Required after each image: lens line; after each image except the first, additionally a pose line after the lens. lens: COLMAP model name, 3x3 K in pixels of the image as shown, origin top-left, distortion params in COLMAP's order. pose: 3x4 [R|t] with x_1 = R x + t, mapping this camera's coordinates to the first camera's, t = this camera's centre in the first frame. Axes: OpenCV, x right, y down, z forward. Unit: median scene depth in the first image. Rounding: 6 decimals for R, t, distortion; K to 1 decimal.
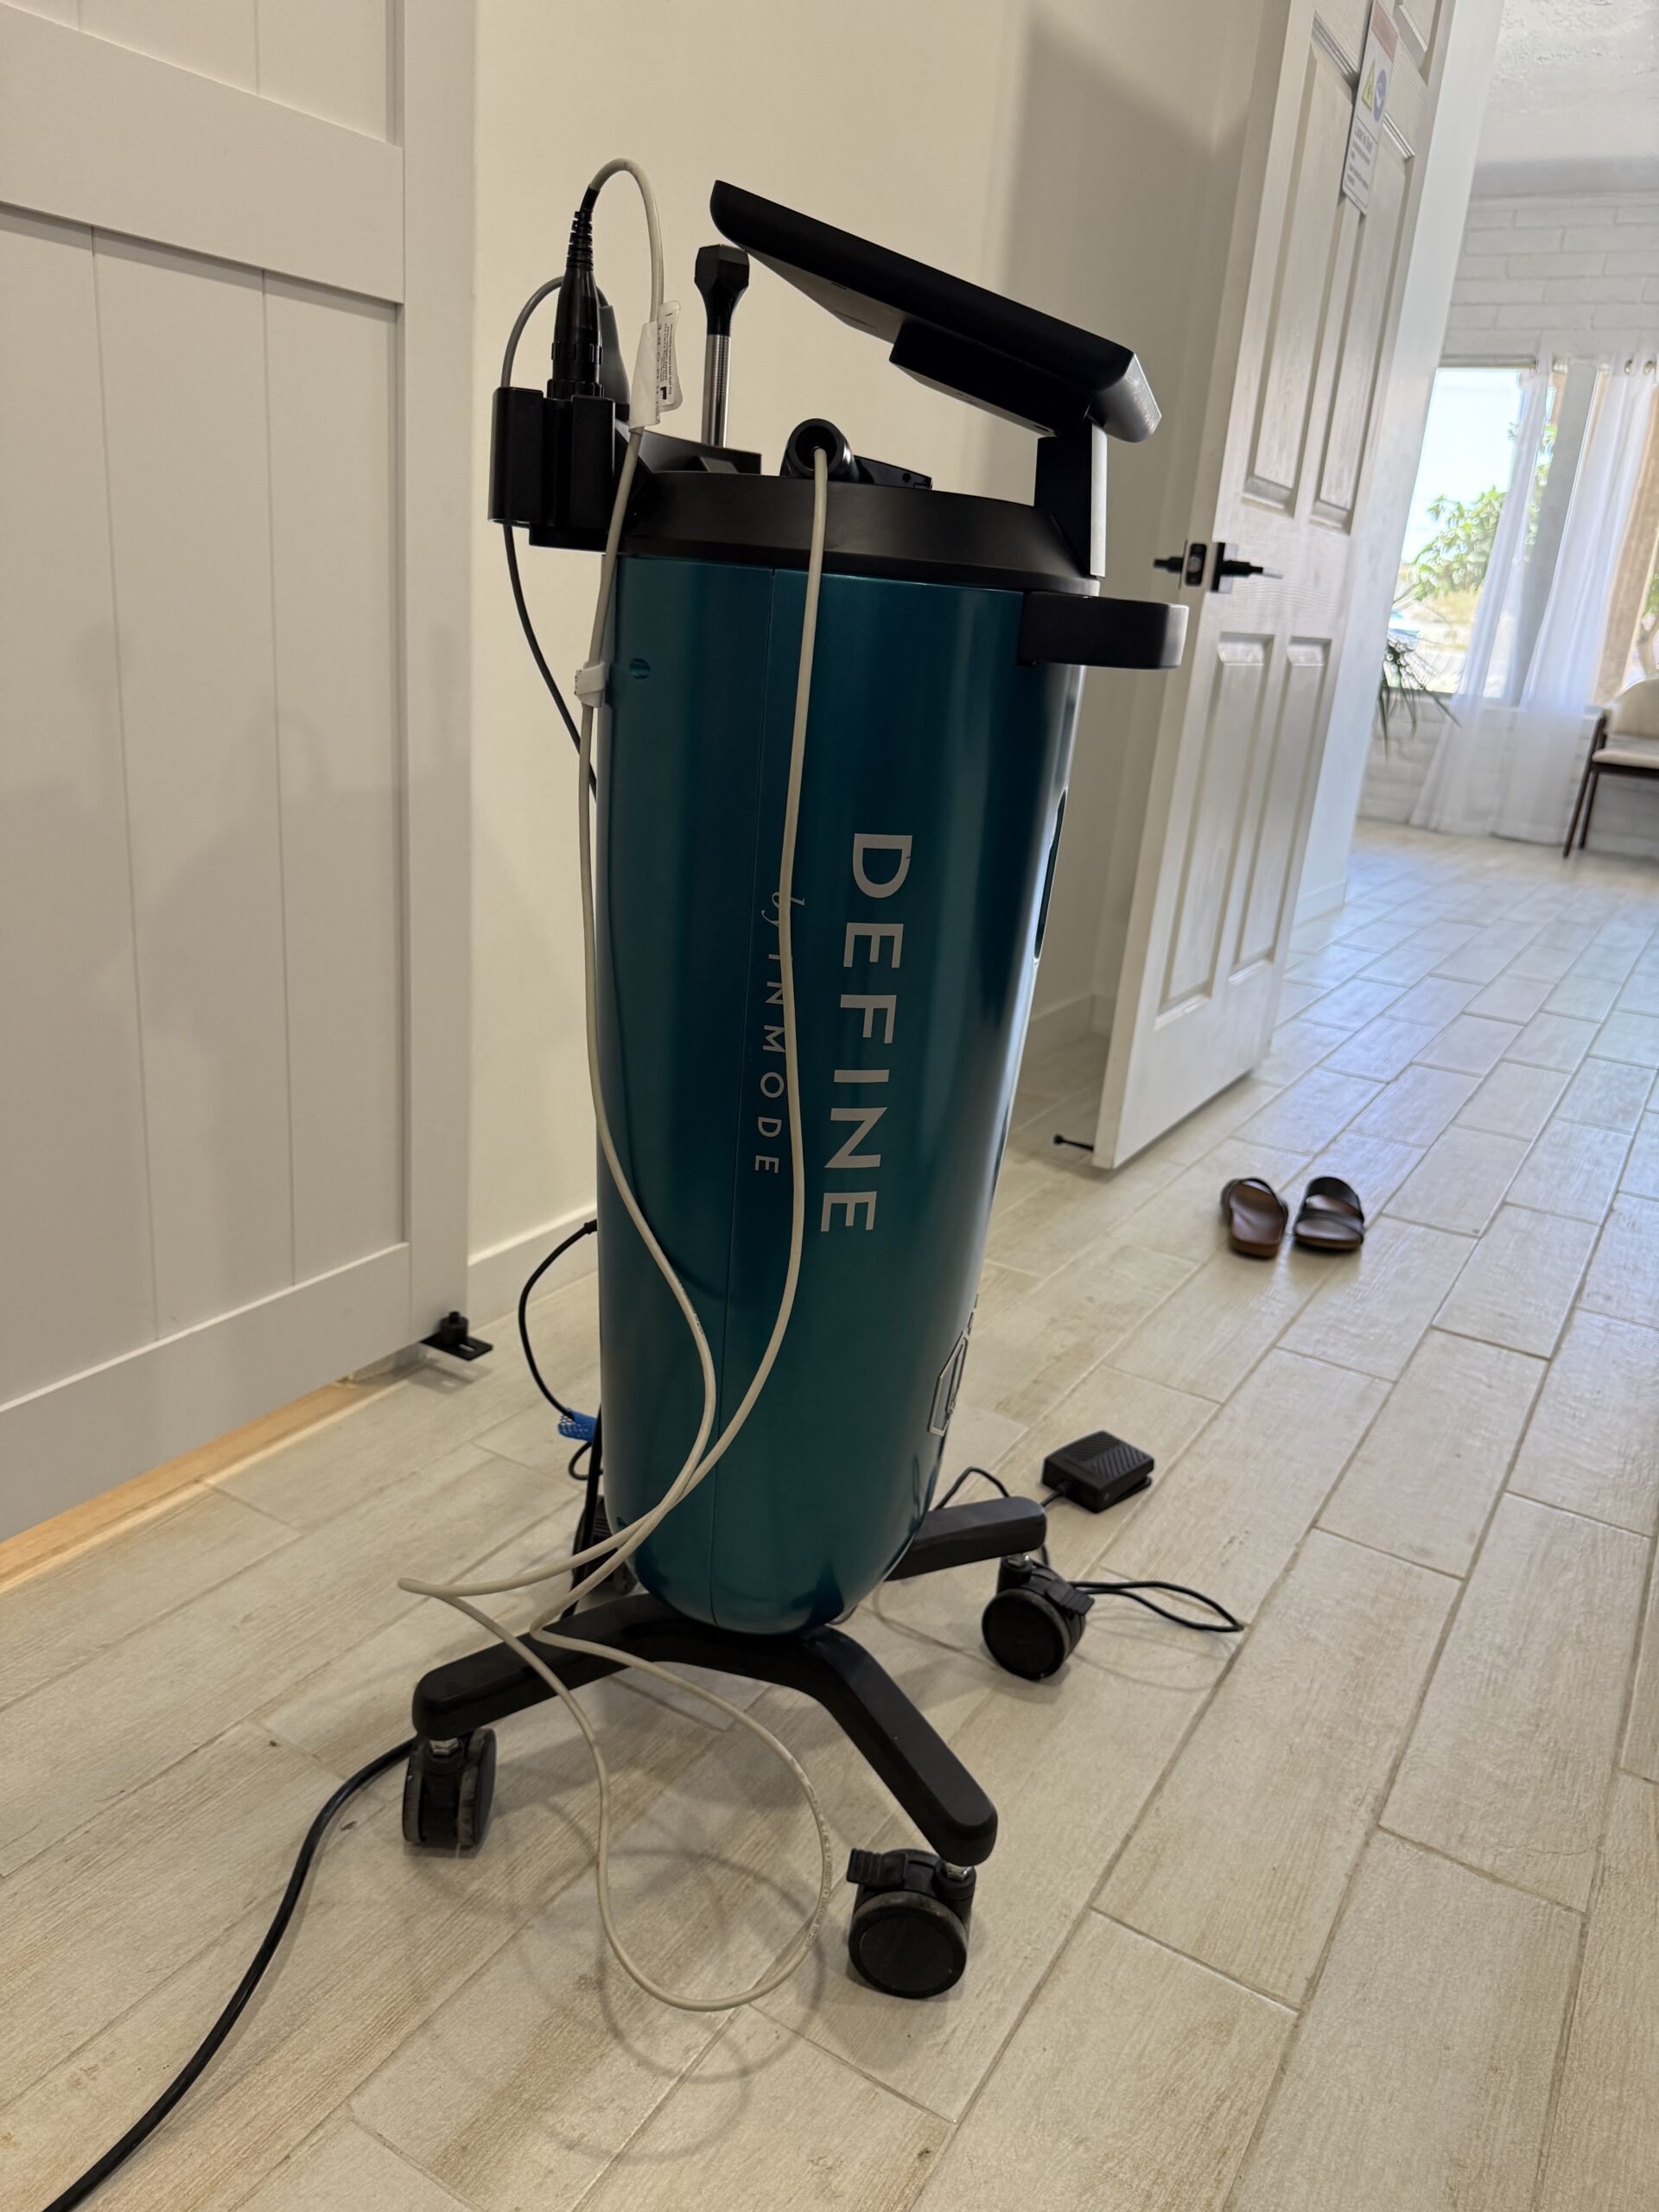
lens RADIAL K [[1587.2, 0, 816.7], [0, 1587.2, 1111.4], [0, 0, 1]] dist [-0.008467, -0.007354]
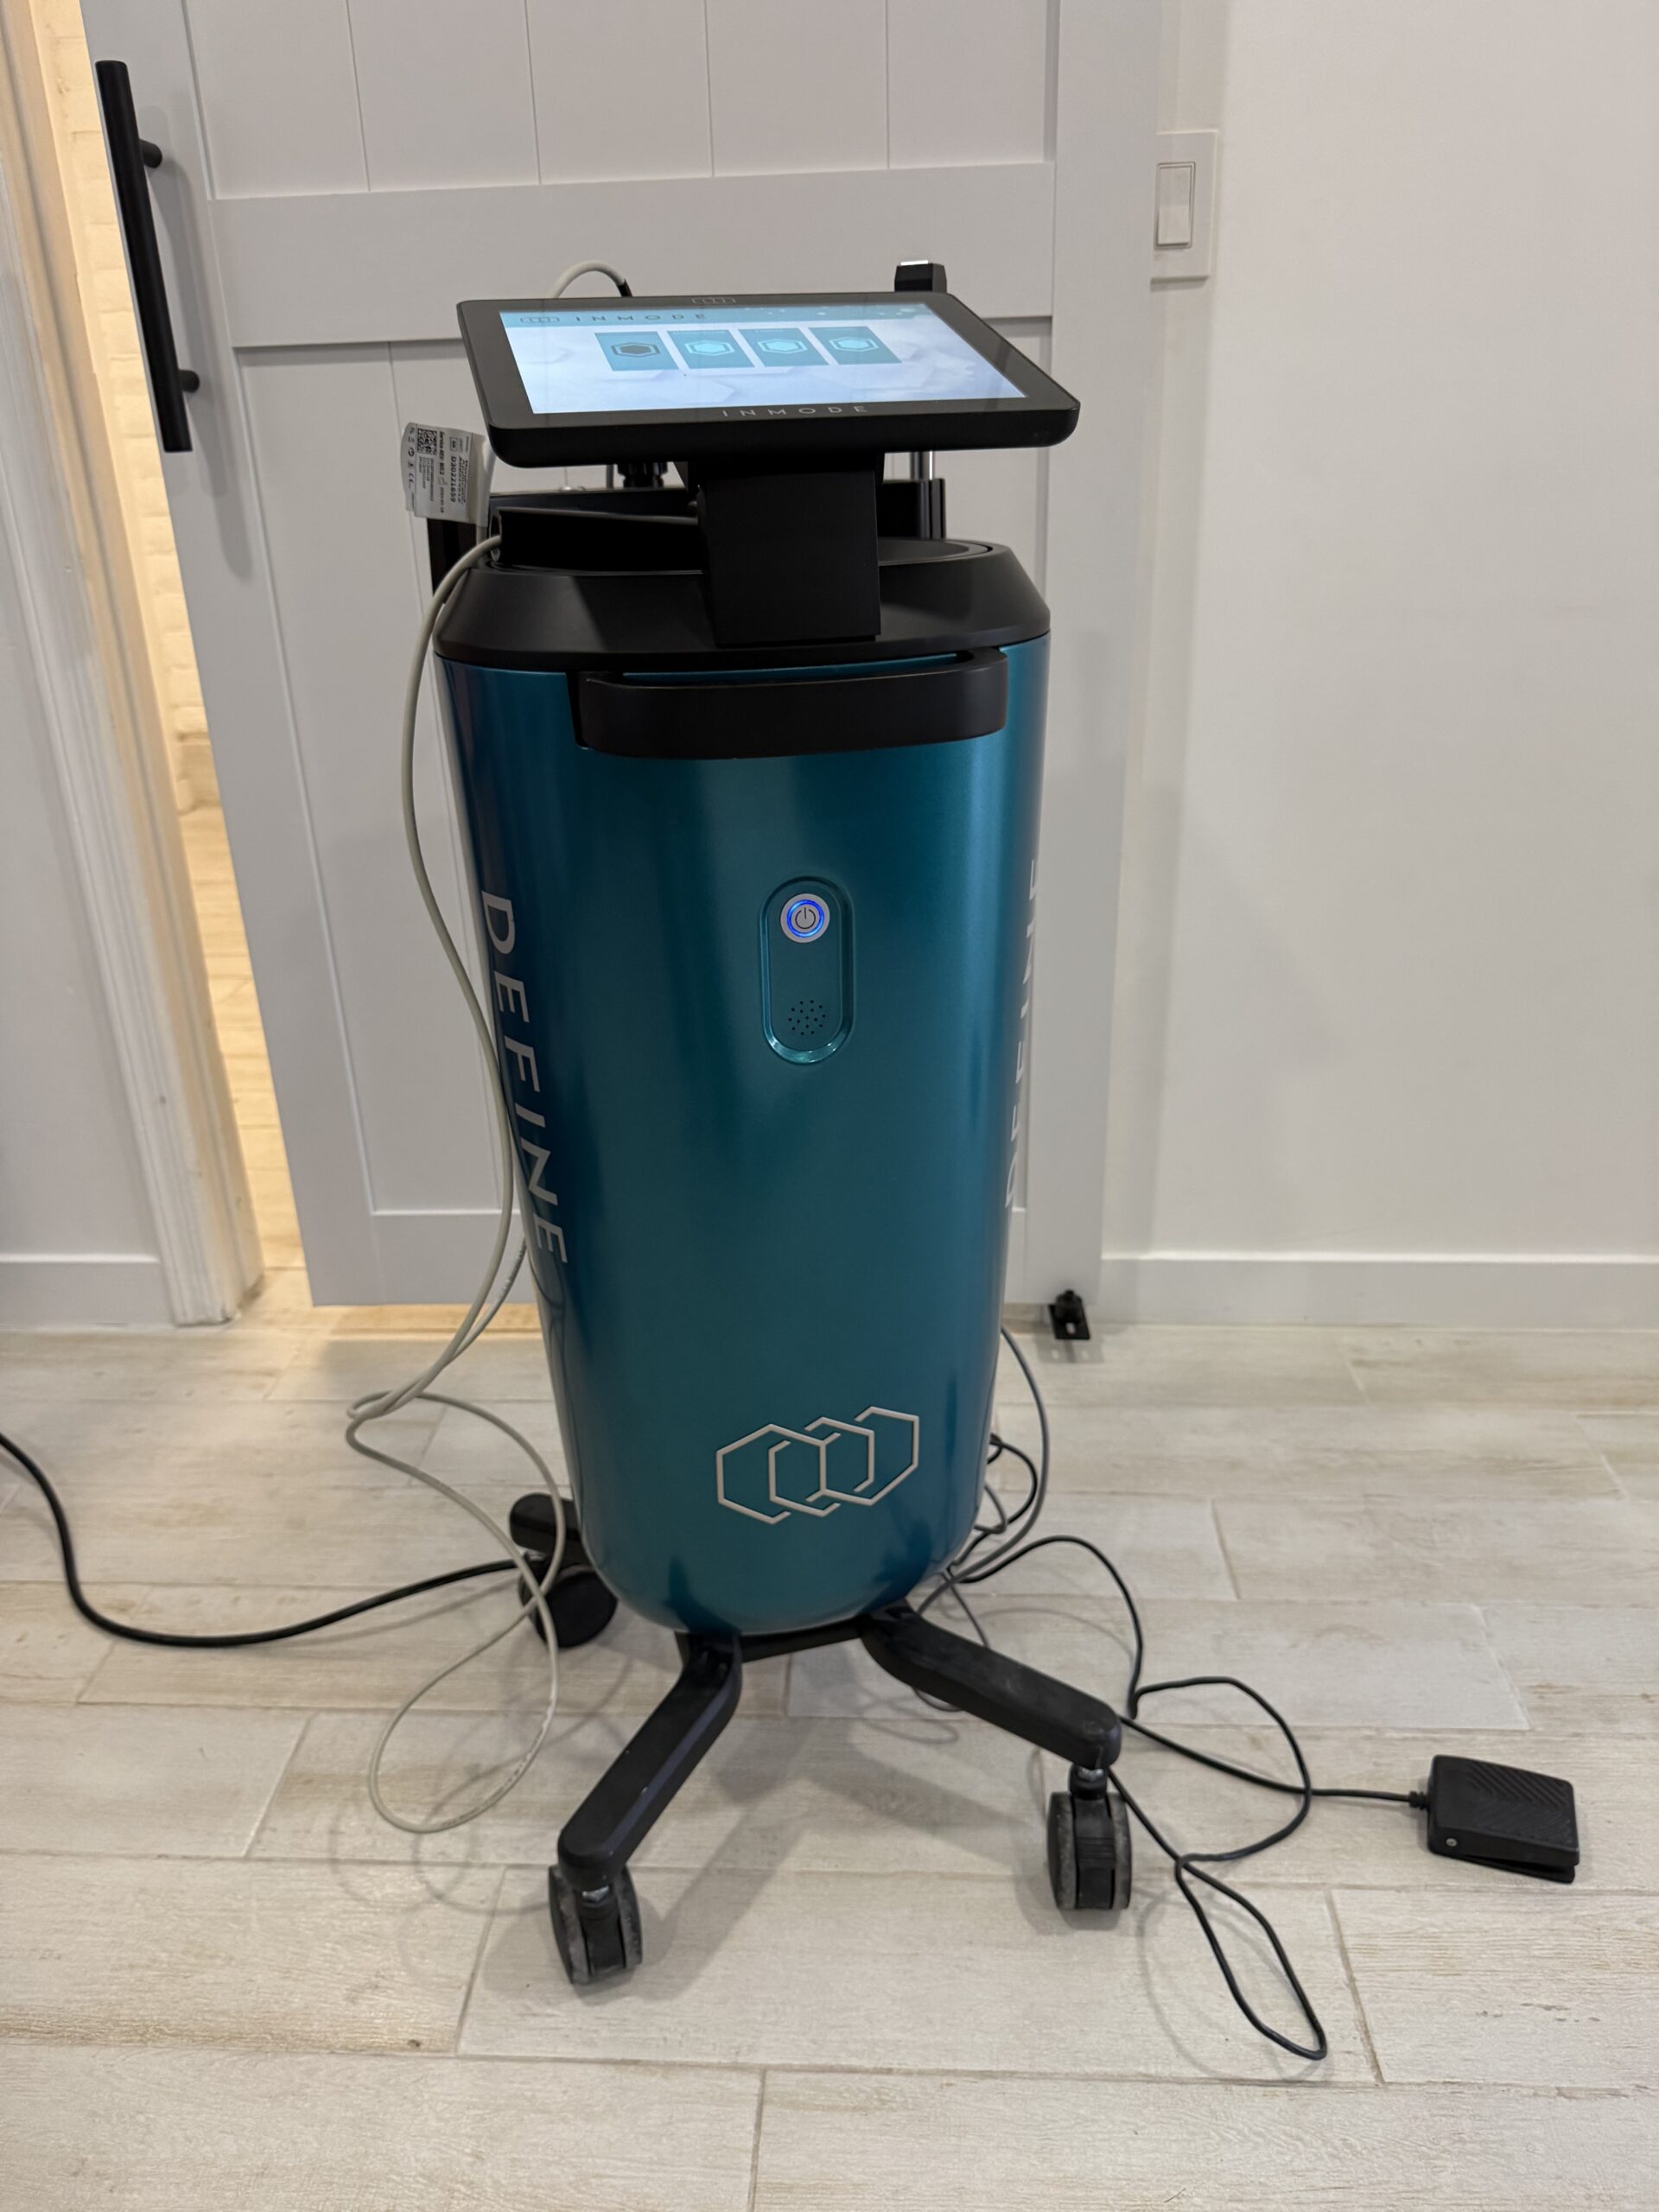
lens RADIAL K [[1587.2, 0, 816.7], [0, 1587.2, 1111.4], [0, 0, 1]] dist [-0.008467, -0.007354]
pose [[0.471226, 0.257797, -0.843497, 0.881810], [-0.218530, 0.960639, 0.171516, -0.212837], [0.854512, 0.103506, 0.509015, 0.537973]]
